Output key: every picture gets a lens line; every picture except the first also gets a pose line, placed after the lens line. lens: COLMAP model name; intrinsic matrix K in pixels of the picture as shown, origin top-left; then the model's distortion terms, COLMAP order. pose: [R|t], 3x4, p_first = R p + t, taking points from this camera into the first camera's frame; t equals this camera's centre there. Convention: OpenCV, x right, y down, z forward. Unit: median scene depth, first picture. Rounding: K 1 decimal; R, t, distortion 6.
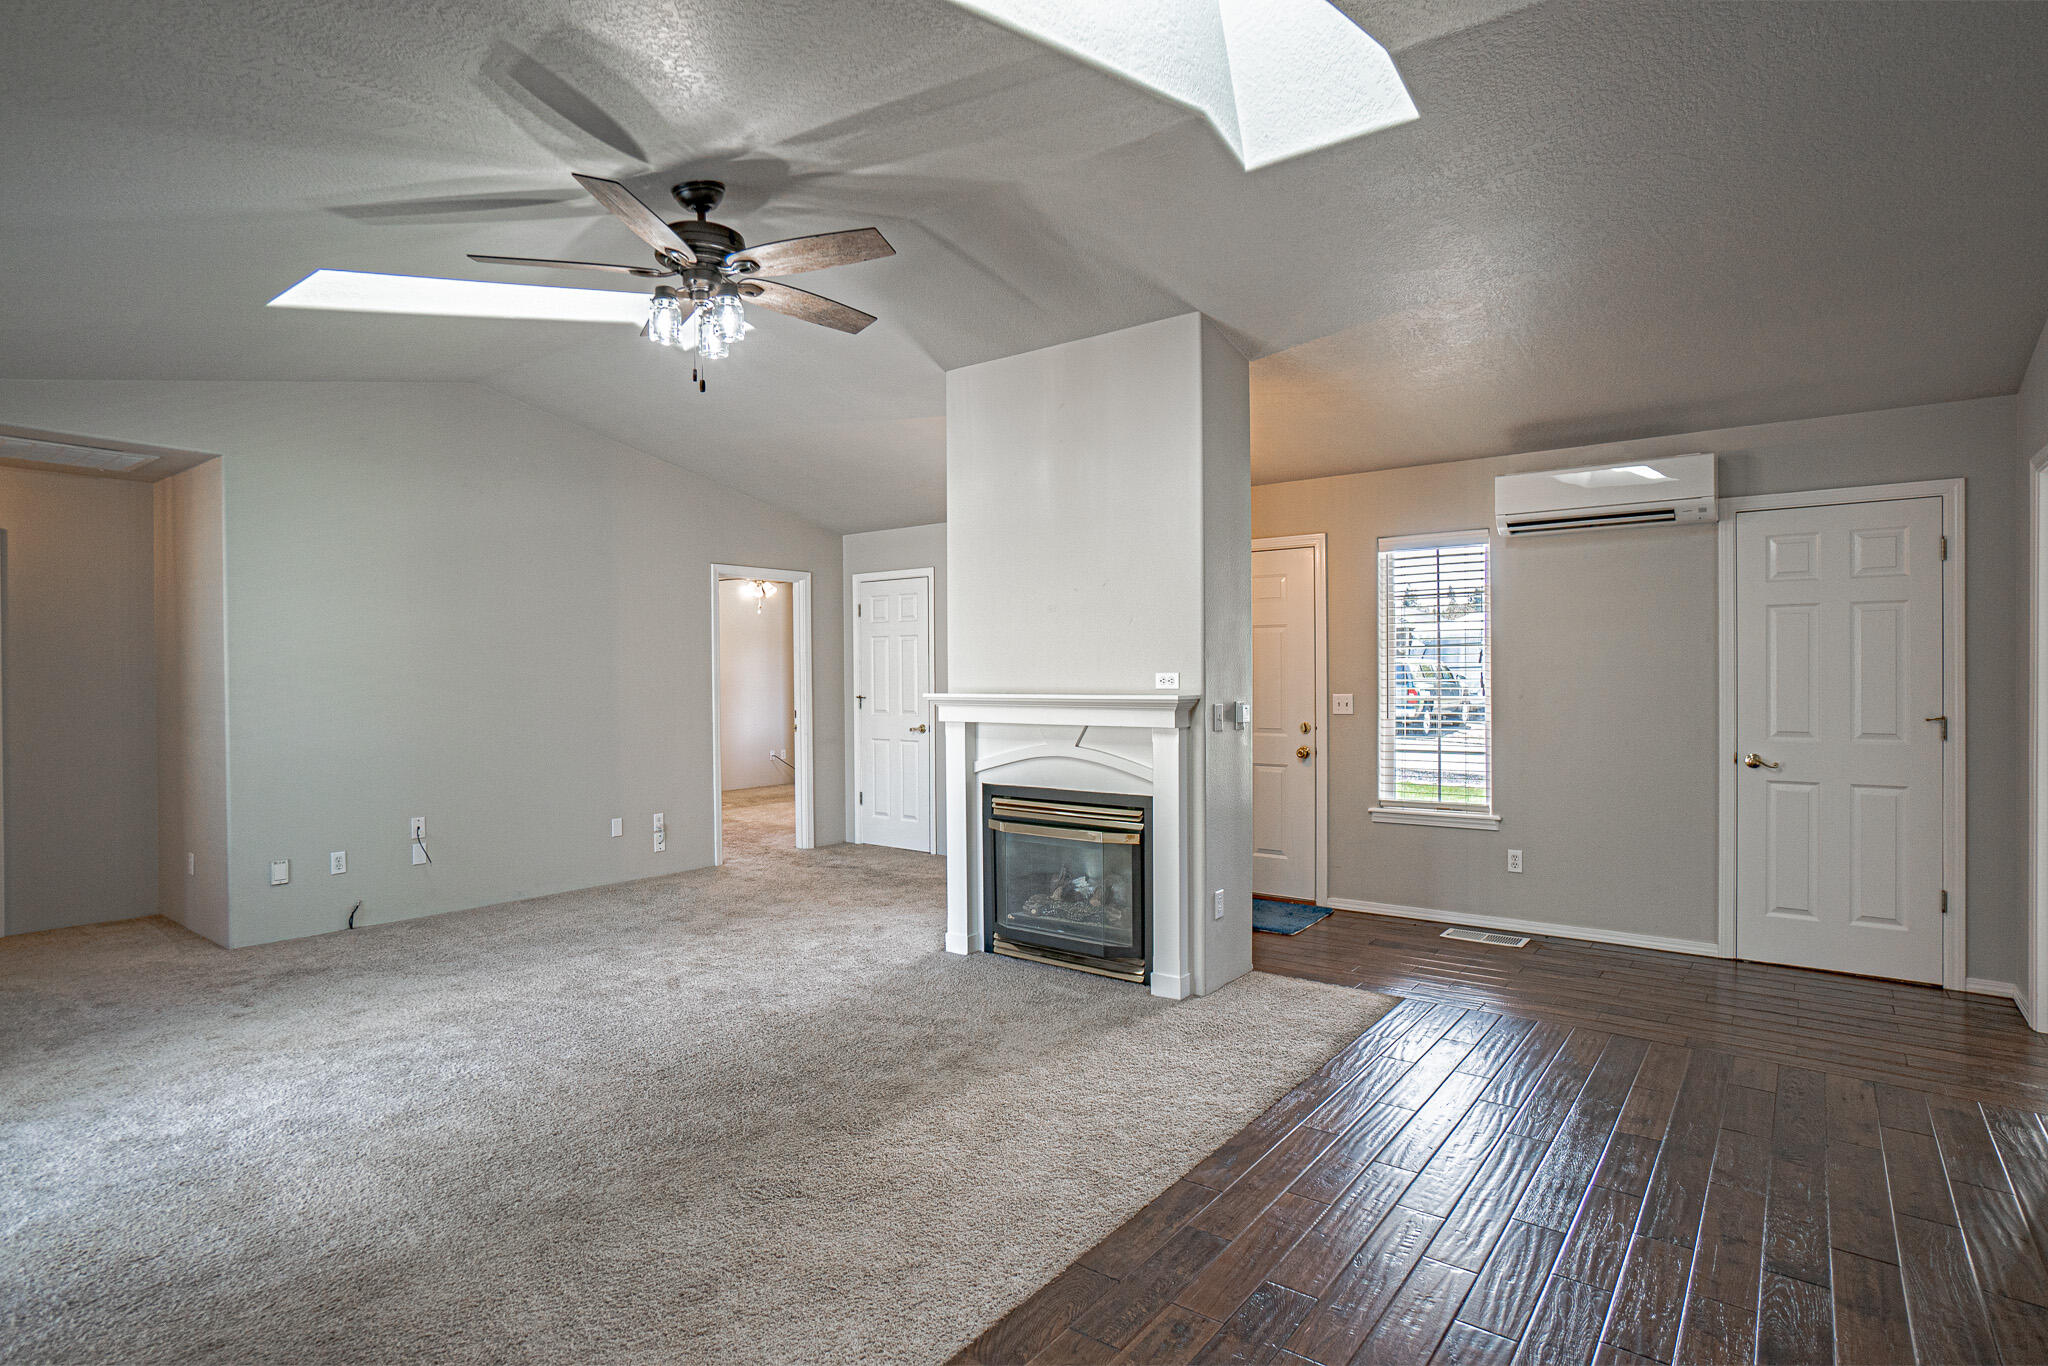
lens RADIAL K [[1053.7, 0, 1020.5], [0, 1053.7, 682.6], [0, 0, 1]] dist [-0.004867, -0.000105]
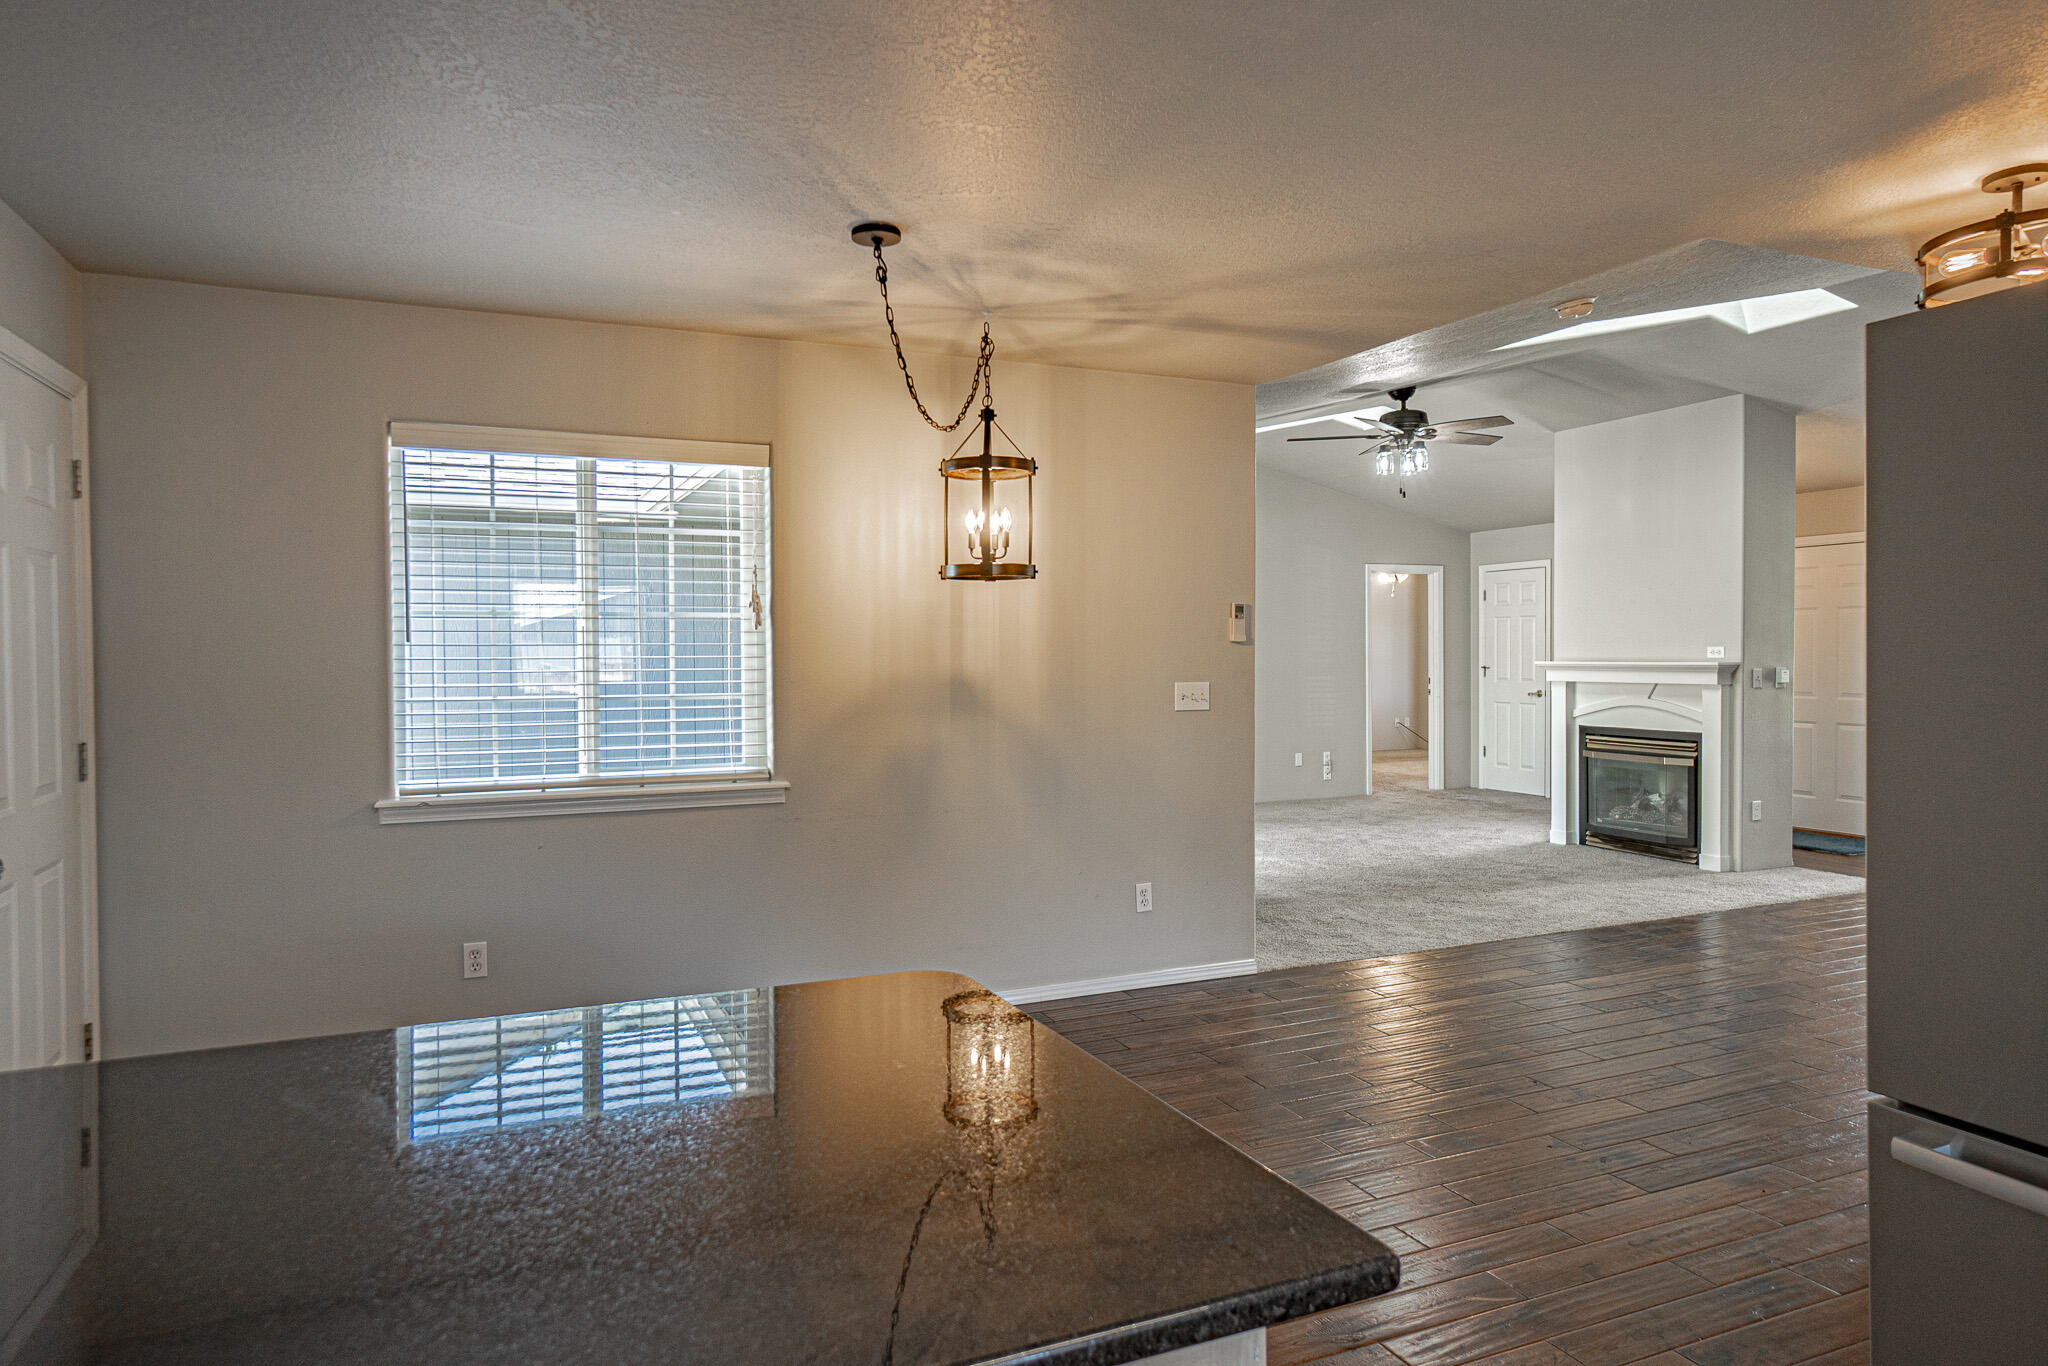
lens RADIAL K [[1194.6, 0, 1010.2], [0, 1194.6, 672.9], [0, 0, 1]] dist [-0.024385, -0.000298]
pose [[0.865972, 0.009506, -0.500002, 0.101056], [-0.003645, 0.999913, 0.012697, 0.007797], [0.500079, -0.009173, 0.865931, -0.775233]]
